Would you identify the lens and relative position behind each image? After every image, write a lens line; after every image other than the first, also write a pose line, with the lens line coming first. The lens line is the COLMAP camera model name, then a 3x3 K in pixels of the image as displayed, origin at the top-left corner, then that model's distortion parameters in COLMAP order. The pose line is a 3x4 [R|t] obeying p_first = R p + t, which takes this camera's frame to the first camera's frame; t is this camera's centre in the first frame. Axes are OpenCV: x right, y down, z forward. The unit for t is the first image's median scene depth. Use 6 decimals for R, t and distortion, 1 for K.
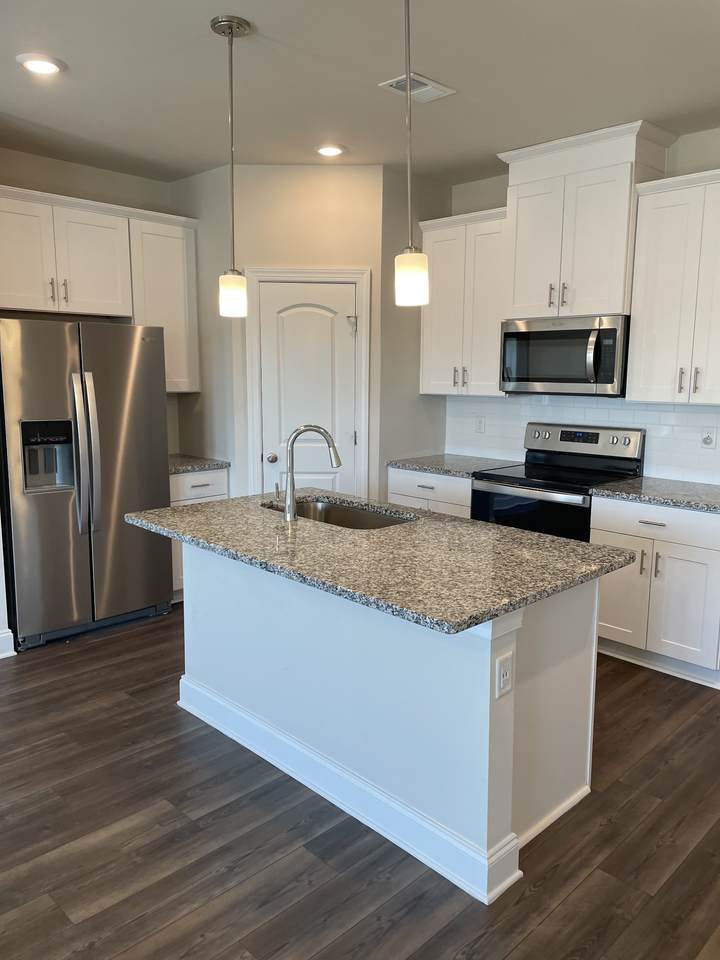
lens RADIAL K [[707.5, 0, 361.3], [0, 707.5, 479.9], [0, 0, 1]] dist [0.057197, -0.010029]
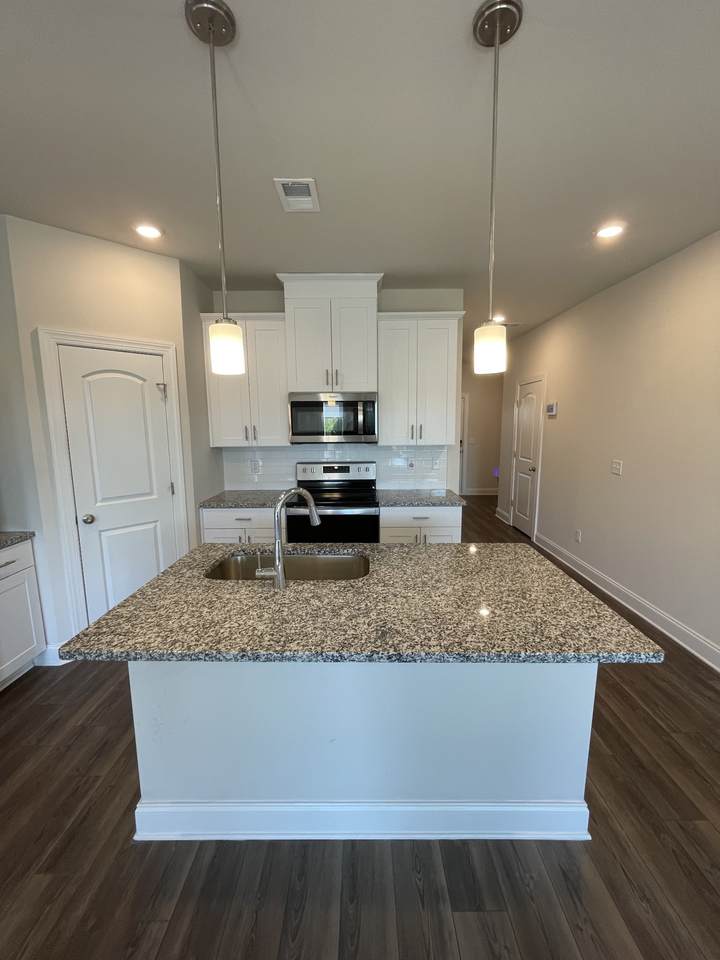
lens RADIAL K [[390.0, 0, 358.3], [0, 390.0, 480.5], [0, 0, 1]] dist [-0.004284, 0.000532]
pose [[0.709273, -0.117998, 0.694988, -0.281264], [0.125335, 0.991292, 0.040395, -0.071859], [-0.693702, 0.058455, 0.717886, 0.392363]]
